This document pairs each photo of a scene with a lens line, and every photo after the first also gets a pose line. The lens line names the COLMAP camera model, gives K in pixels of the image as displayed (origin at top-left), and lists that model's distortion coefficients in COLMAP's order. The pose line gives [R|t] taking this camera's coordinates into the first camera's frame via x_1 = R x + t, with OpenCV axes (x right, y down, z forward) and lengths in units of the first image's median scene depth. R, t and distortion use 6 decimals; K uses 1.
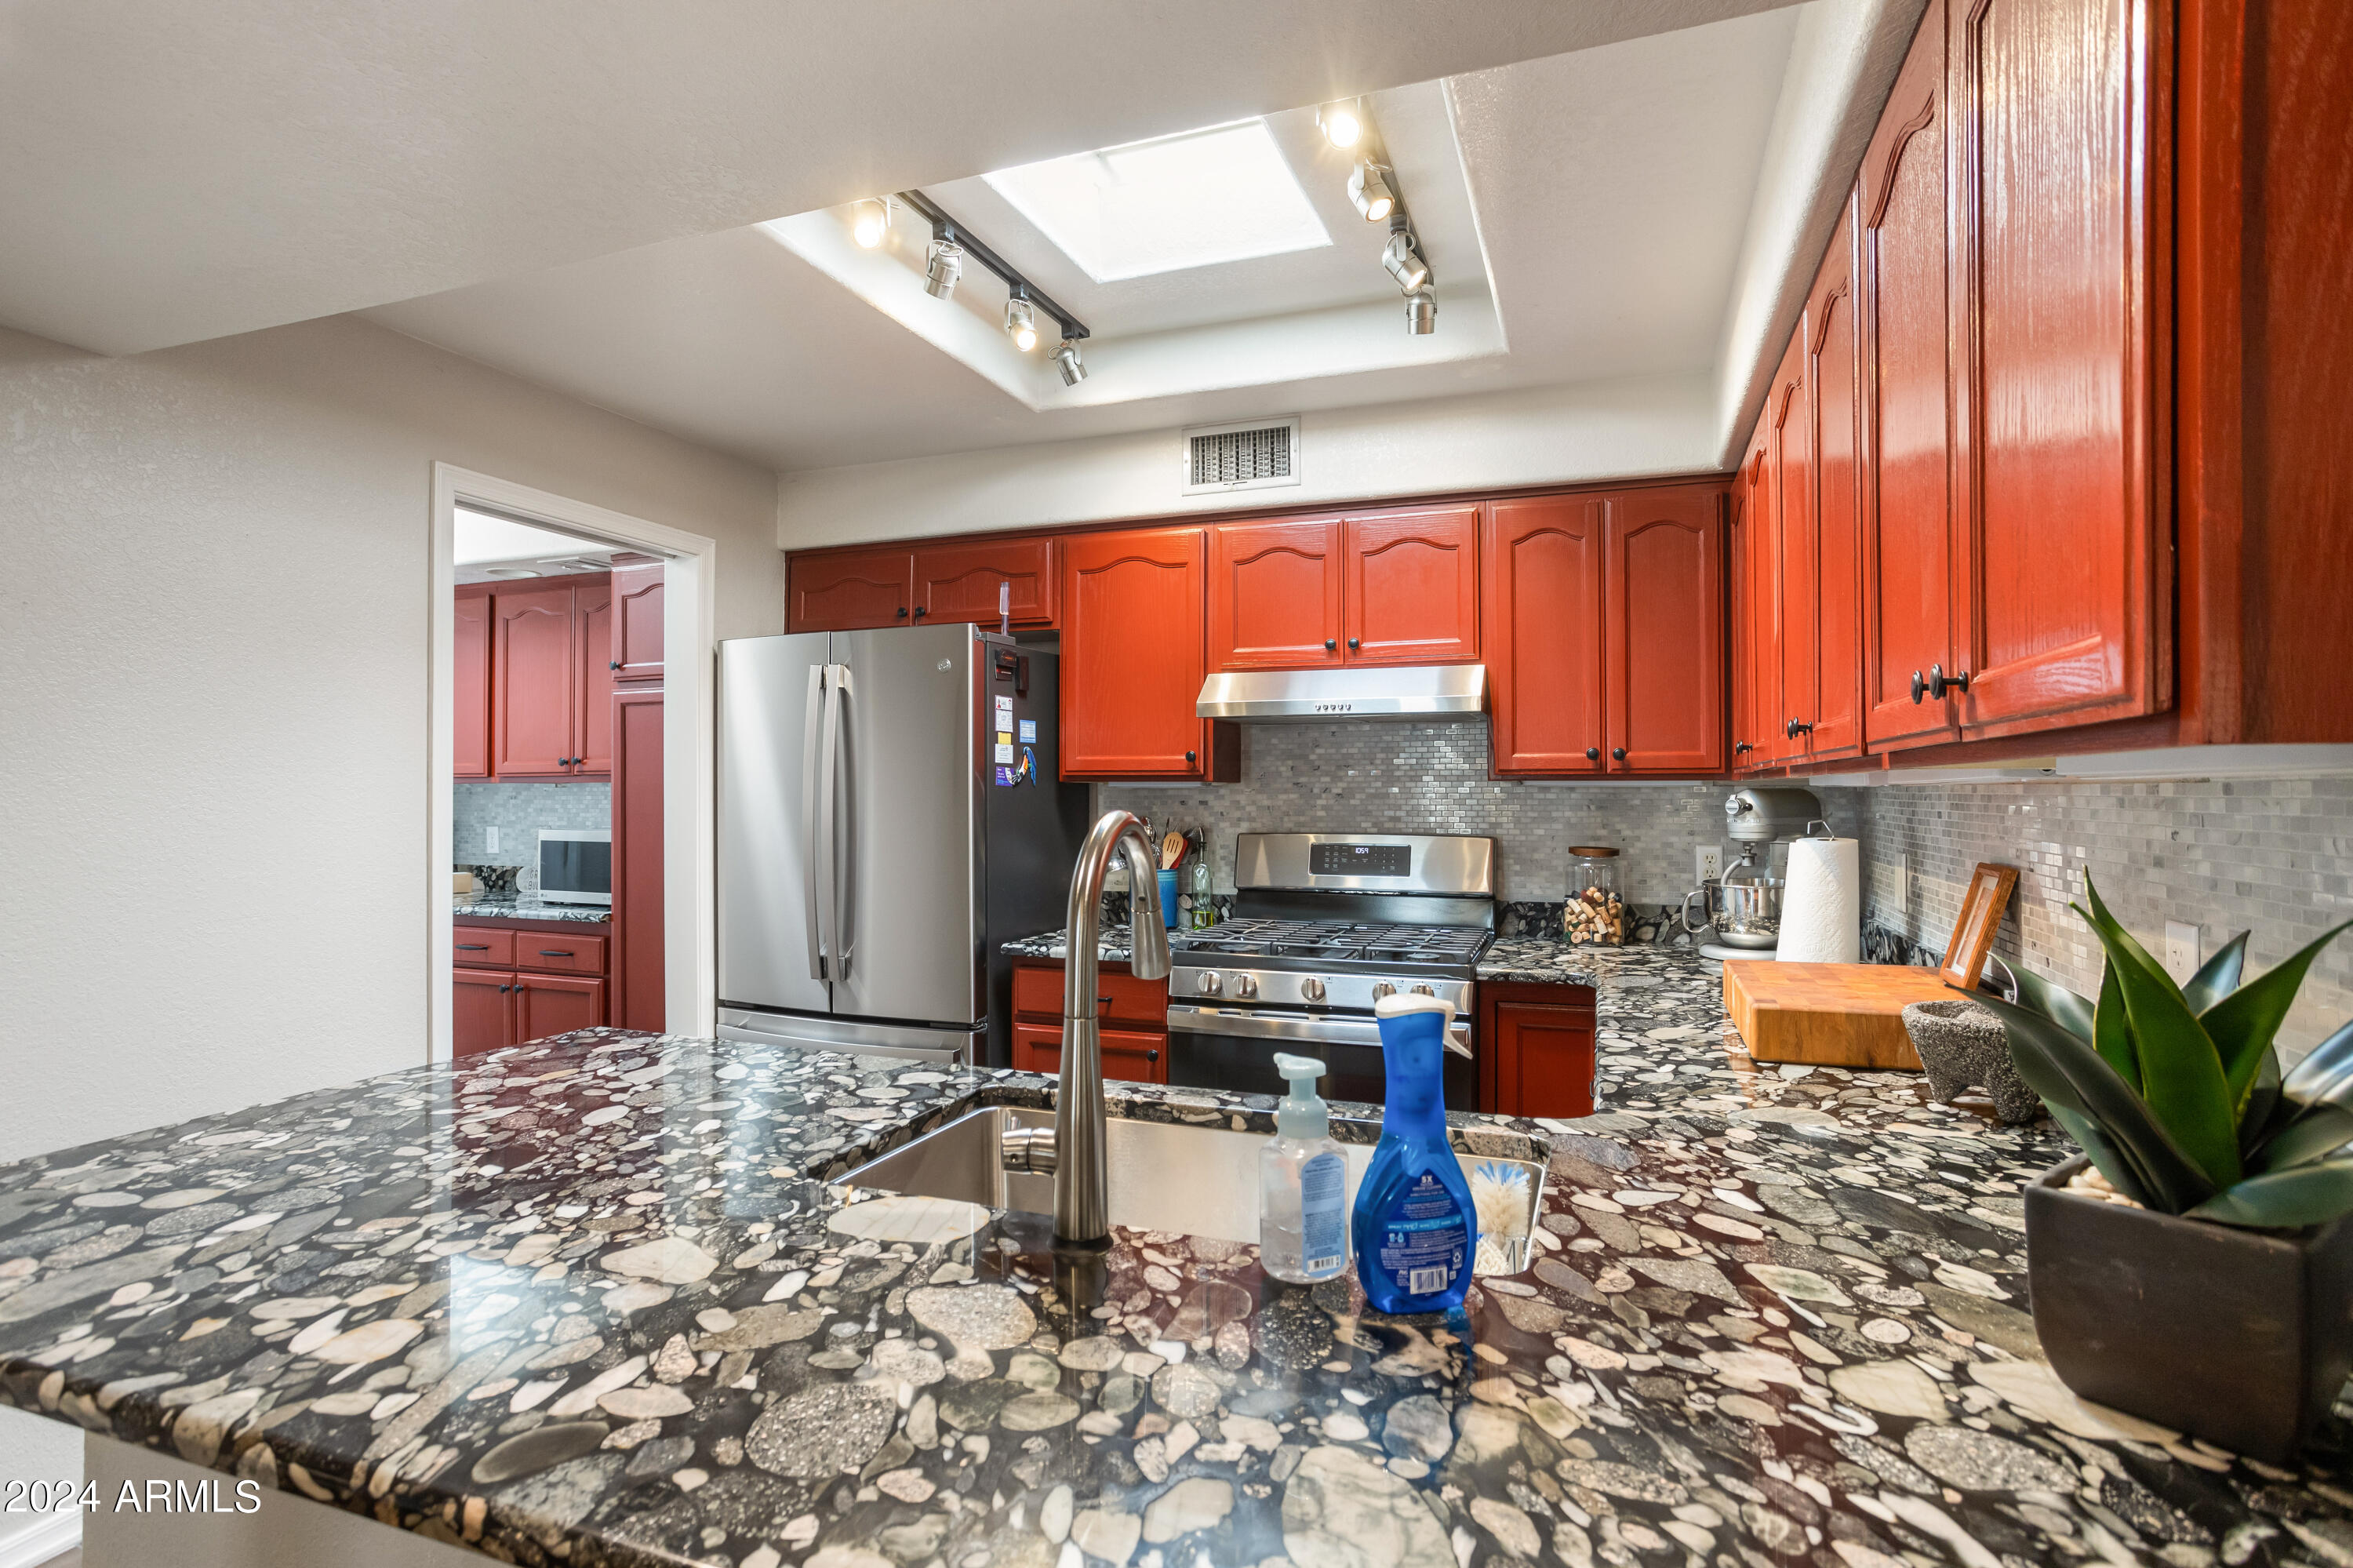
lens RADIAL K [[1174.9, 0, 1168.5], [0, 1174.9, 781.2], [0, 0, 1]] dist [-0.051273, 0.031893]
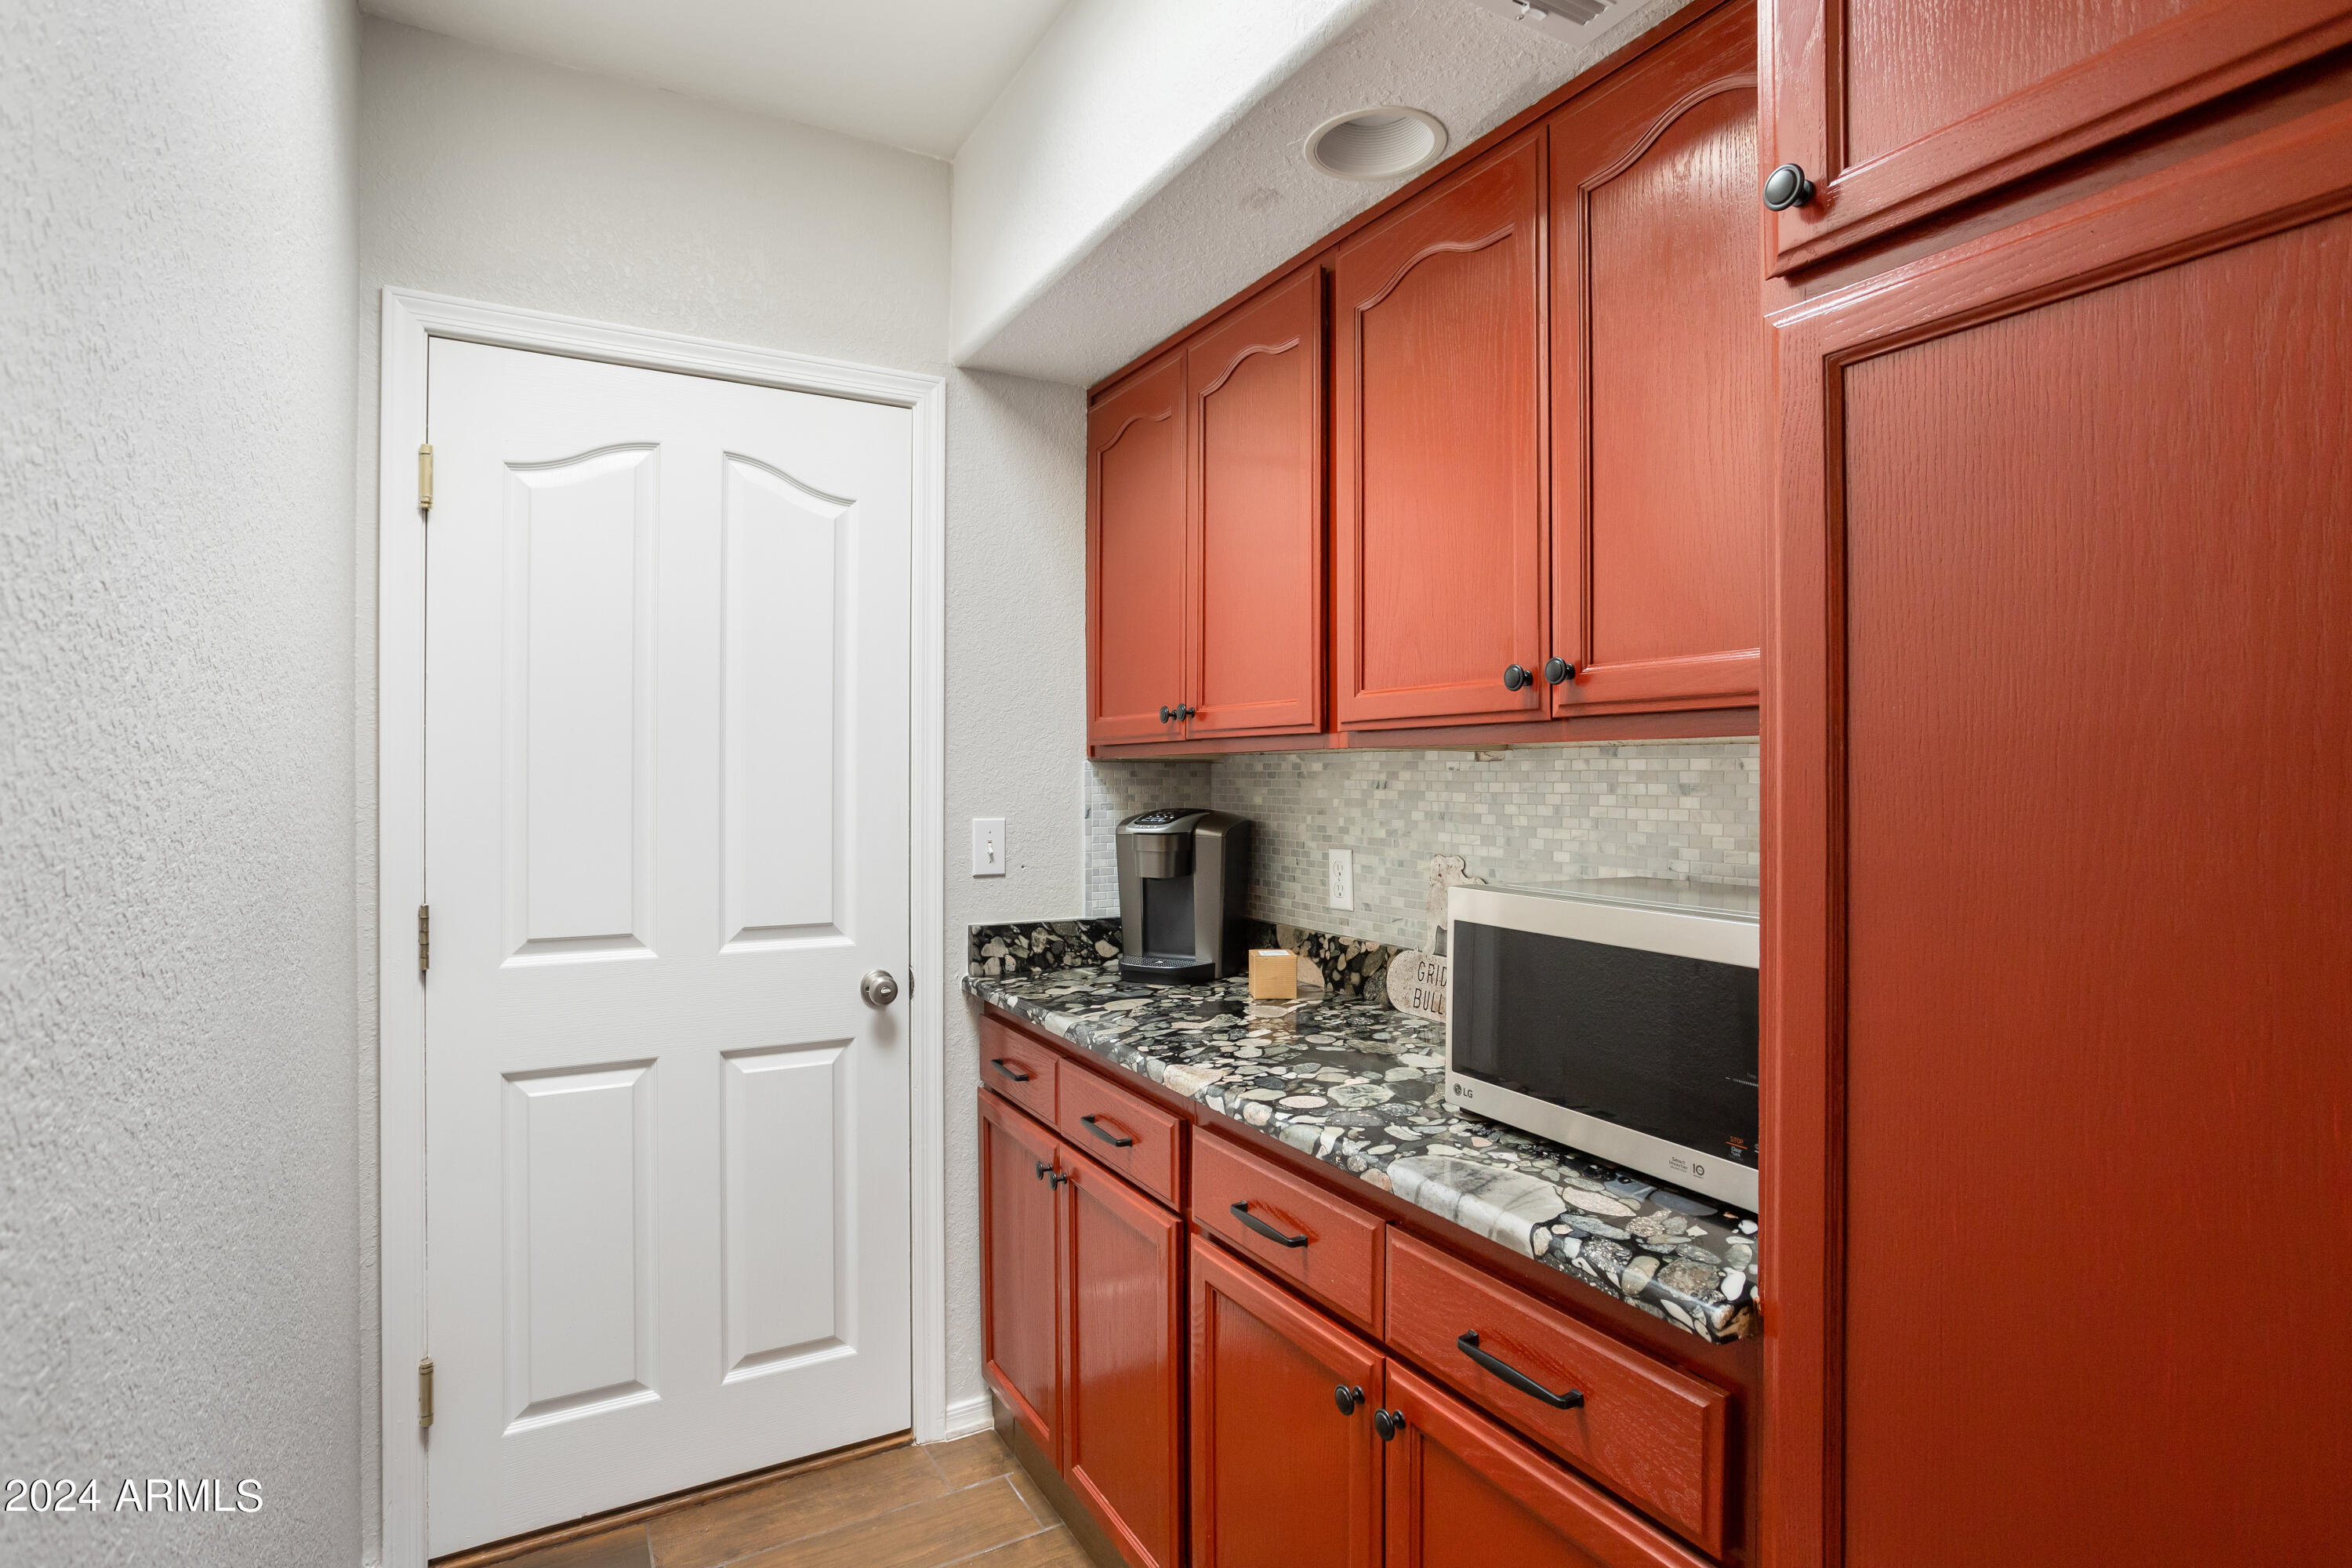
lens RADIAL K [[1159.0, 0, 1166.8], [0, 1159.0, 773.2], [0, 0, 1]] dist [-0.048780, 0.032496]
pose [[0.763673, 0.000589, -0.645602, -0.455590], [0.003820, 0.999978, 0.005431, 0.009033], [0.645591, -0.006614, 0.763654, 0.811035]]
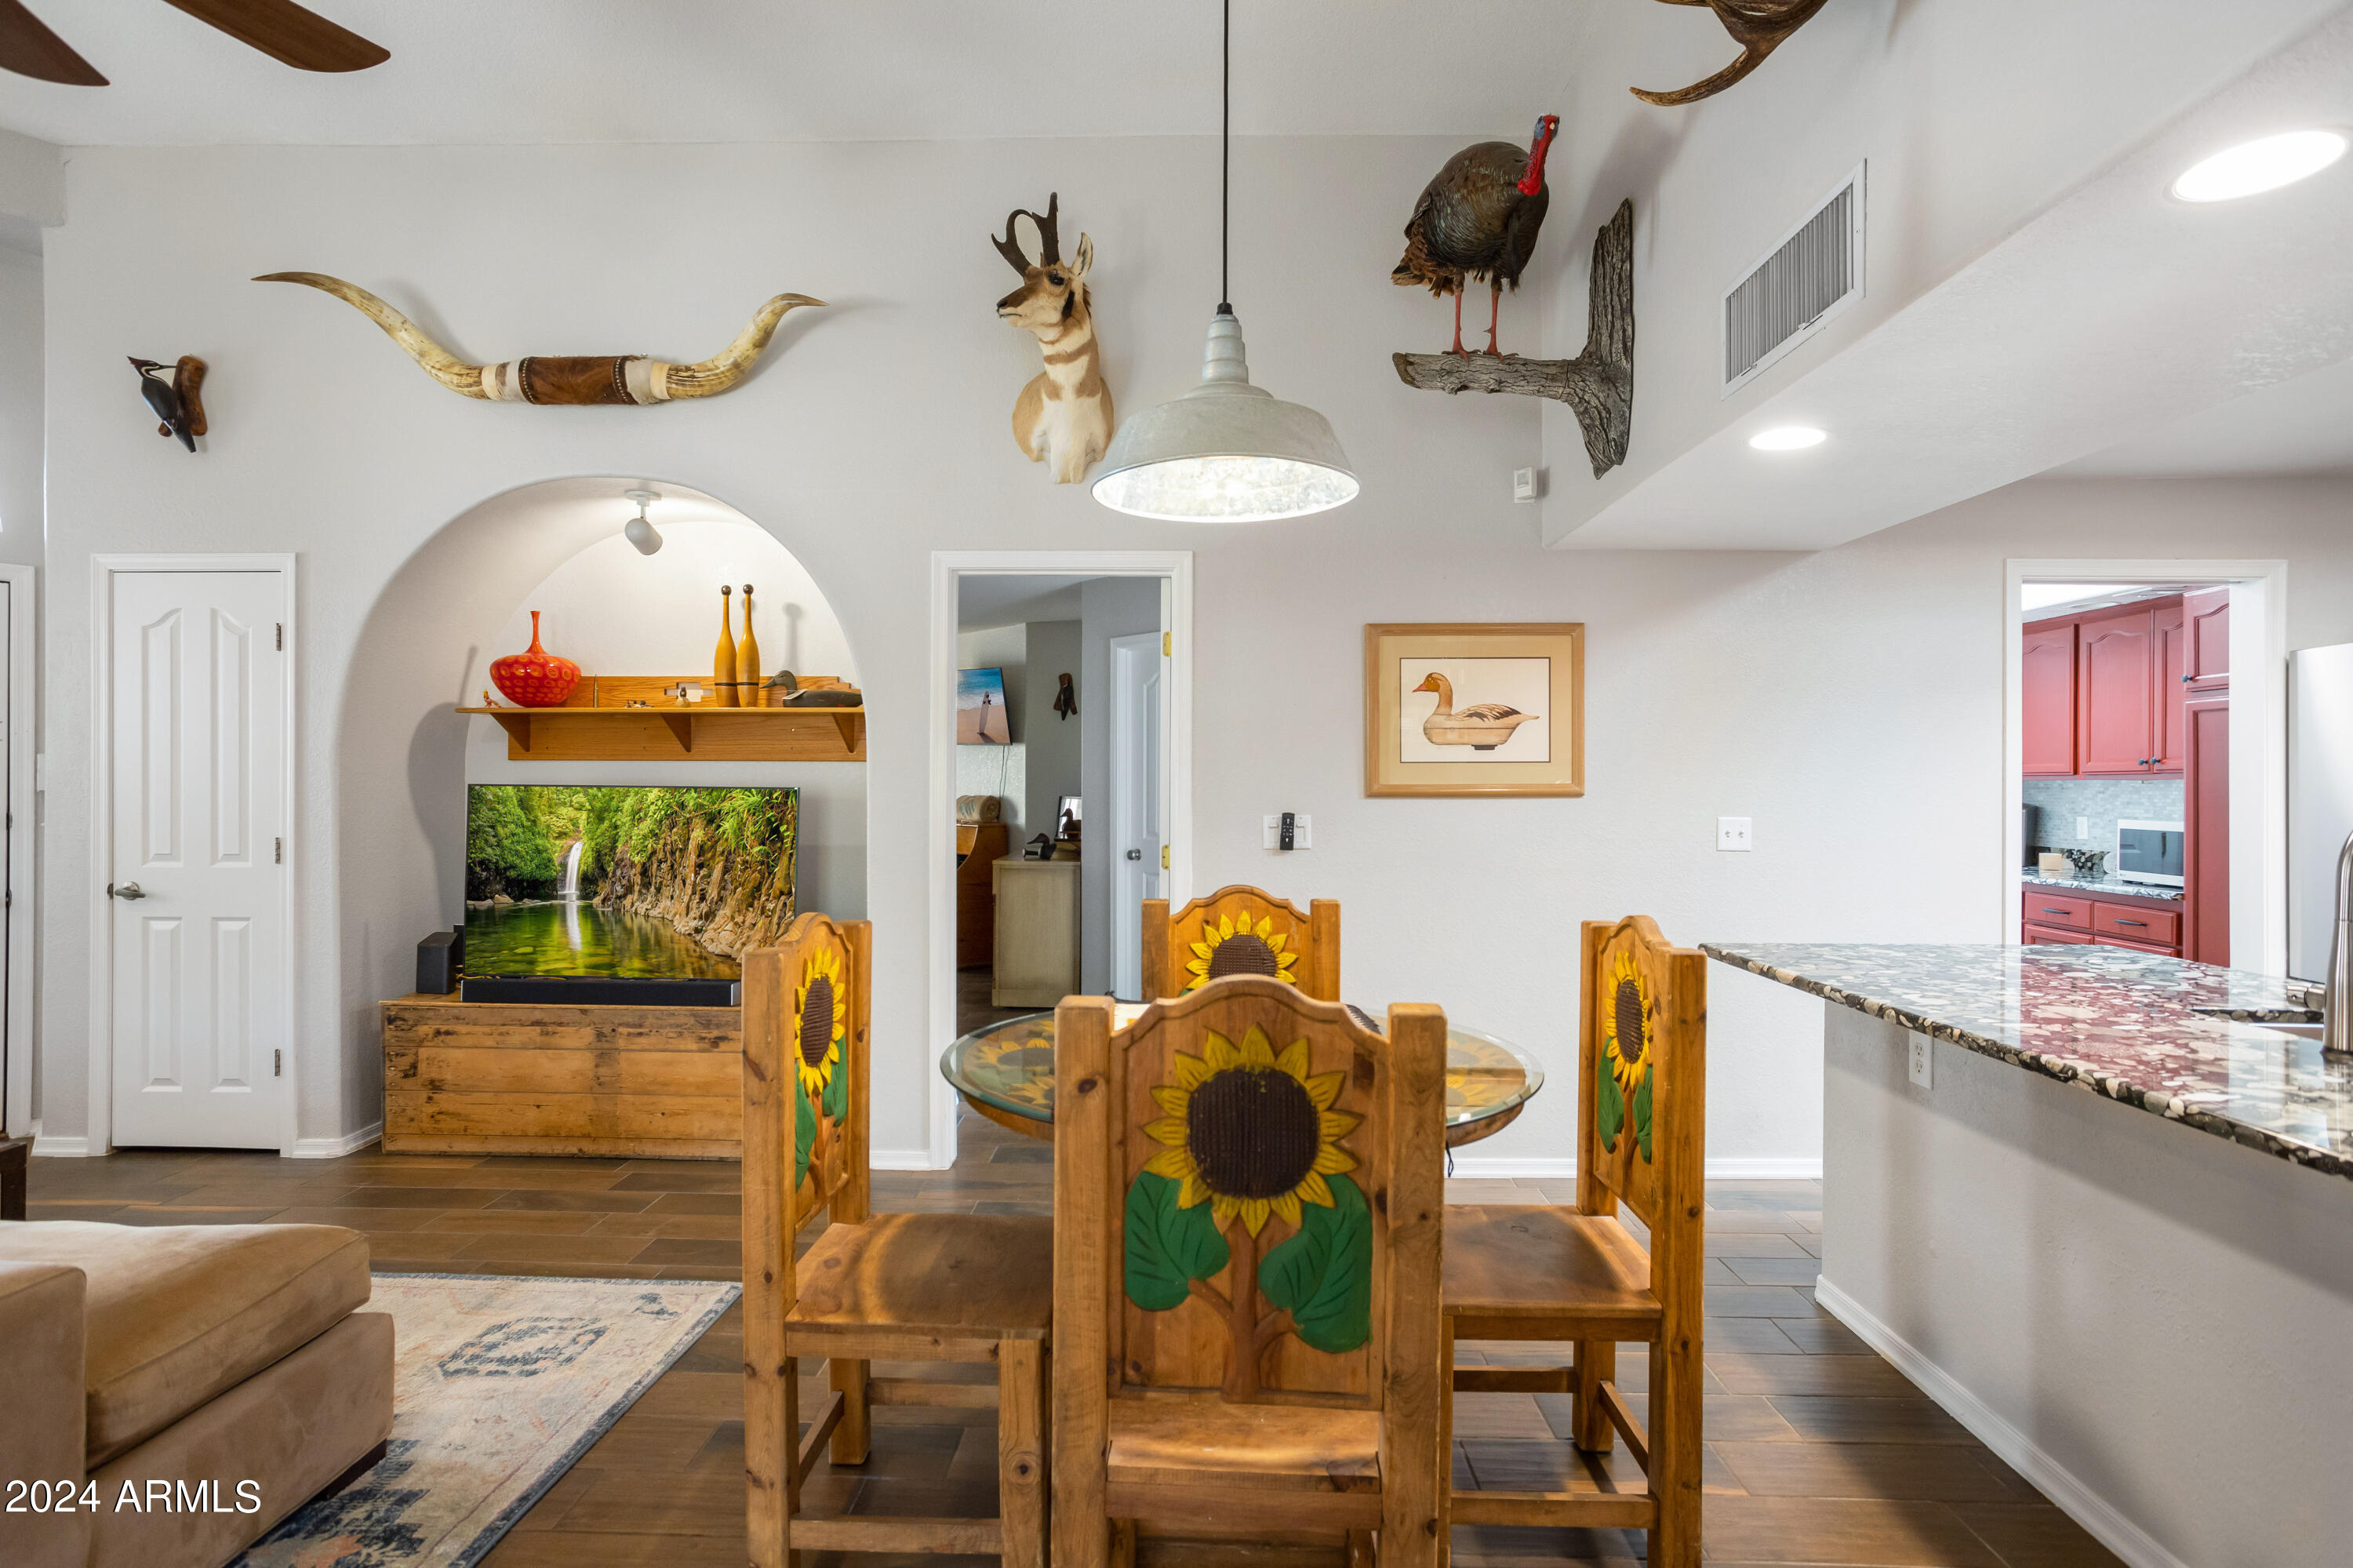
lens RADIAL K [[1174.9, 0, 1168.5], [0, 1174.9, 781.2], [0, 0, 1]] dist [-0.051273, 0.031893]
pose [[0.330890, 0.000911, -0.943669, 0.287975], [0.002698, 0.999995, 0.001911, -0.002495], [0.943666, -0.003178, 0.330886, -0.356403]]
